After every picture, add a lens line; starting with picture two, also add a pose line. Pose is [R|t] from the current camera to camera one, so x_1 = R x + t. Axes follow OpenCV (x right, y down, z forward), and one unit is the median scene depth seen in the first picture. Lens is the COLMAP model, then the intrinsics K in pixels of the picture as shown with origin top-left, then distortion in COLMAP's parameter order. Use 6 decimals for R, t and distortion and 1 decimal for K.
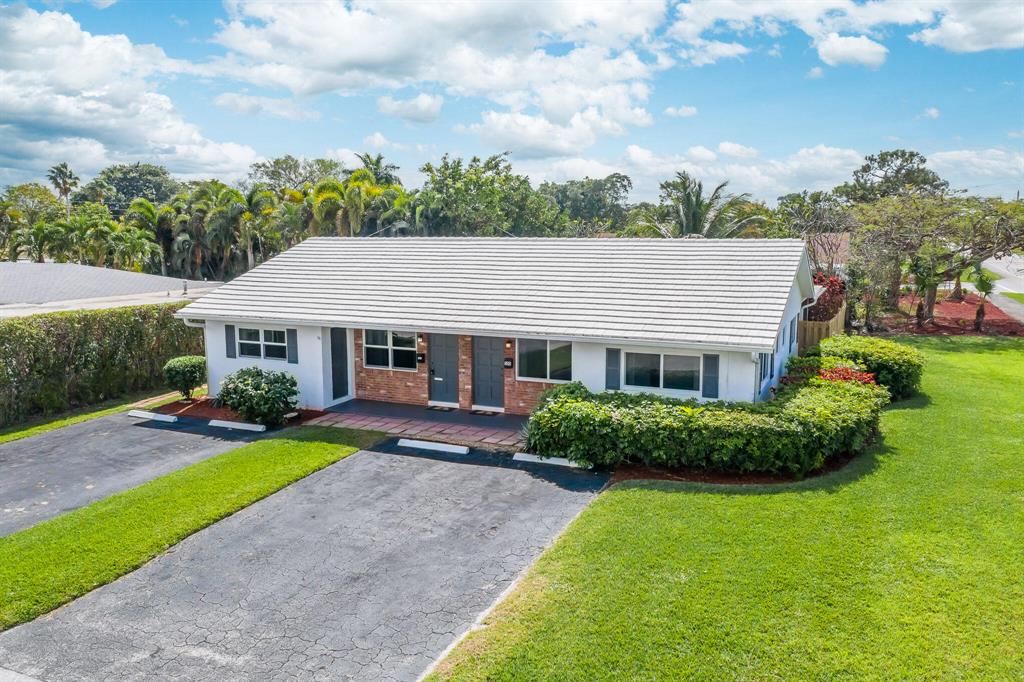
lens RADIAL K [[808.8, 0, 513.1], [0, 808.8, 335.5], [0, 0, 1]] dist [-0.010828, 0.000692]
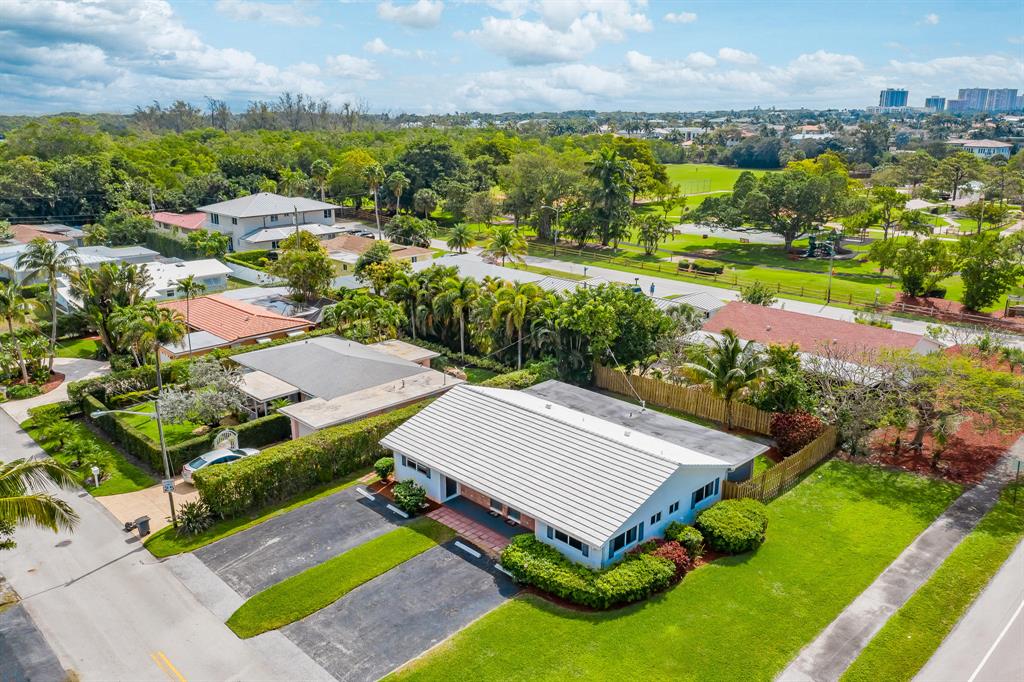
lens RADIAL K [[804.4, 0, 510.8], [0, 804.4, 337.4], [0, 0, 1]] dist [-0.010553, 0.002225]
pose [[0.933112, 0.103190, -0.344462, 0.585930], [-0.051309, 0.986346, 0.156486, -0.648882], [0.355907, -0.128345, 0.925666, -0.754160]]
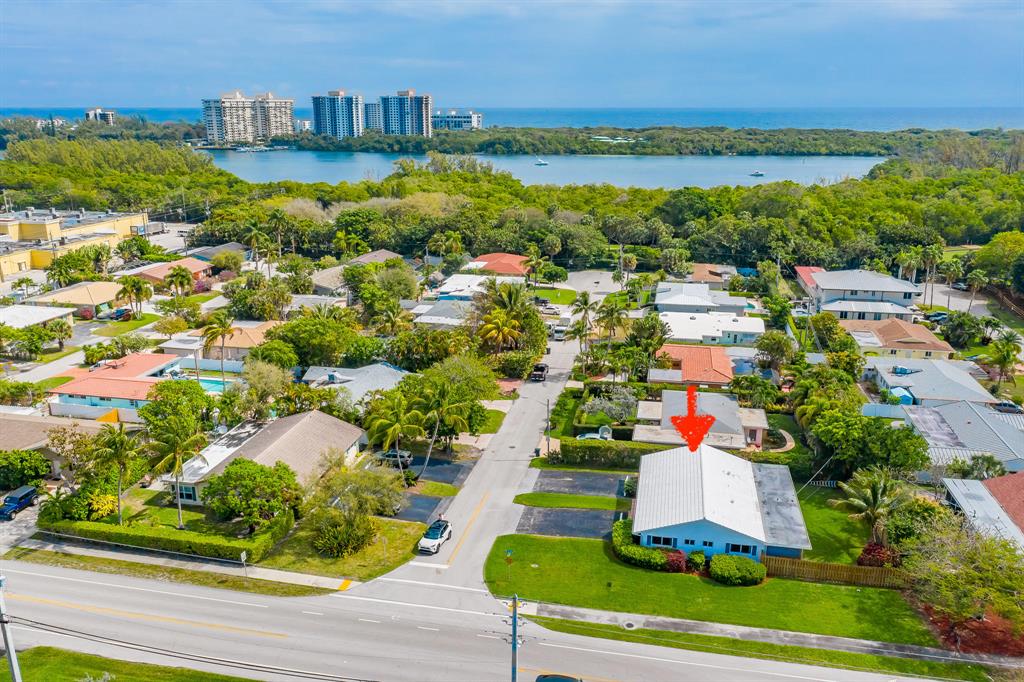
lens RADIAL K [[805.0, 0, 510.0], [0, 805.0, 335.0], [0, 0, 1]] dist [-0.008208, -0.001262]
pose [[0.215738, 0.268297, -0.938868, 2.941463], [-0.124548, 0.961218, 0.246064, -1.479569], [0.968475, 0.063849, 0.240787, -0.553844]]
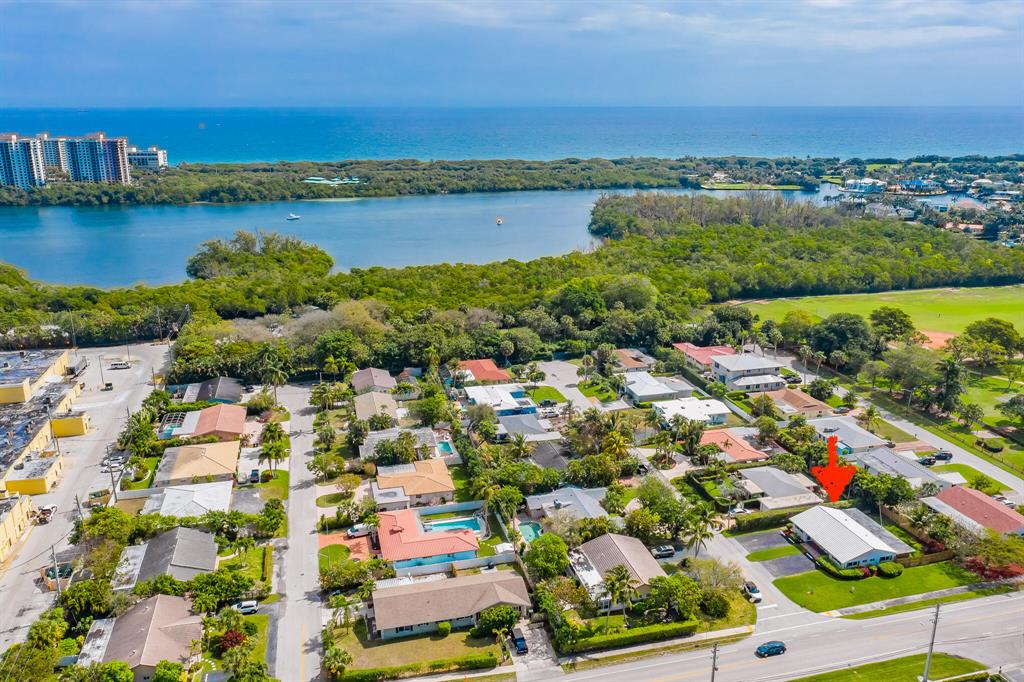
lens RADIAL K [[804.4, 0, 510.8], [0, 804.4, 337.4], [0, 0, 1]] dist [-0.010553, 0.002225]
pose [[0.625212, 0.218328, -0.749295, 2.975011], [-0.100098, 0.974577, 0.200448, -2.753187], [0.774010, -0.050319, 0.631171, -5.224071]]
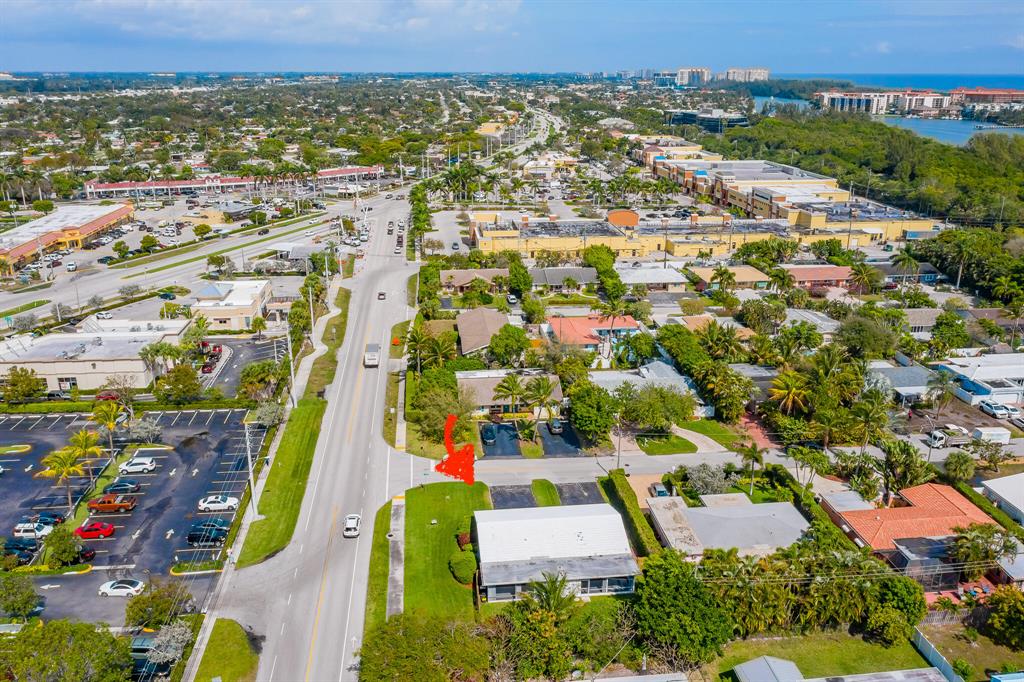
lens RADIAL K [[805.0, 0, 510.0], [0, 805.0, 335.0], [0, 0, 1]] dist [-0.008208, -0.001262]
pose [[-0.864219, 0.159002, -0.477331, 2.007972], [-0.060191, 0.909258, 0.411858, -2.676122], [0.499503, 0.384667, -0.776227, 3.872876]]
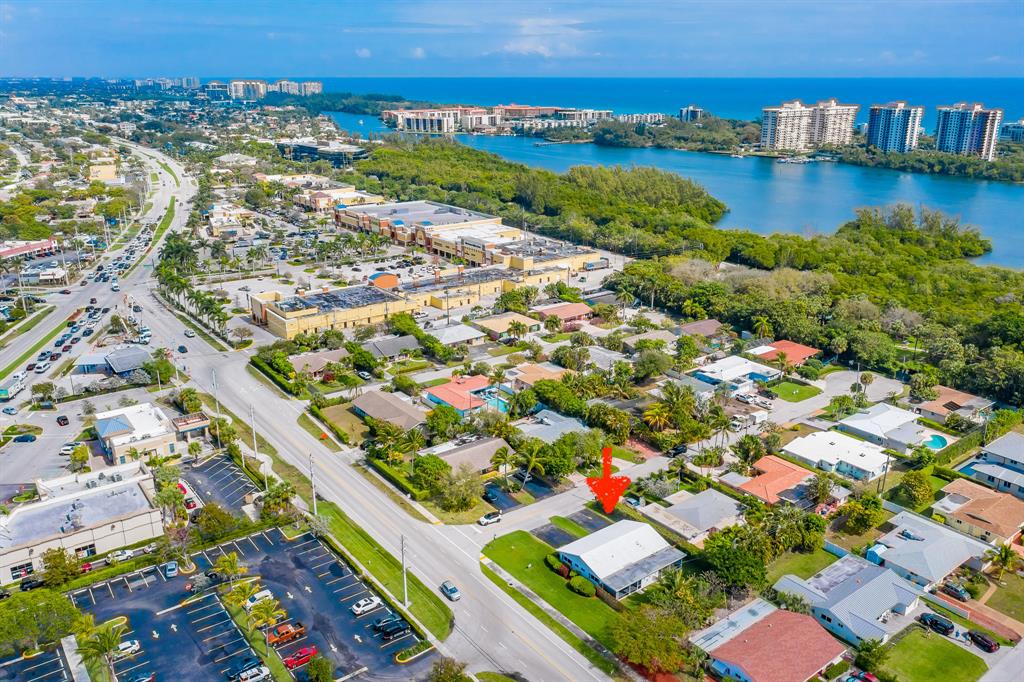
lens RADIAL K [[804.4, 0, 510.8], [0, 804.4, 337.4], [0, 0, 1]] dist [-0.010553, 0.002225]
pose [[-0.480358, 0.274022, -0.833167, 5.171714], [-0.108396, 0.924111, 0.366428, -3.779237], [0.870348, 0.266329, -0.414201, 2.596052]]
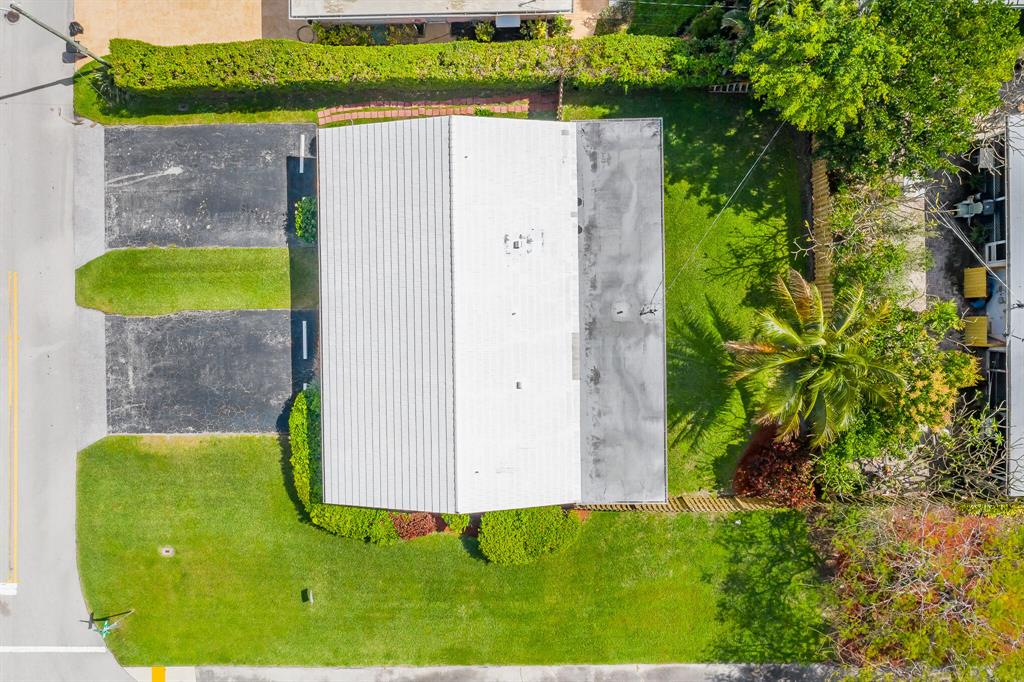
lens RADIAL K [[808.8, 0, 513.1], [0, 808.8, 335.5], [0, 0, 1]] dist [-0.010828, 0.000692]
pose [[0.418856, 0.907968, 0.012392, 0.073730], [-0.097635, 0.031464, 0.994725, -1.642336], [0.902789, -0.417856, 0.101829, 1.060756]]
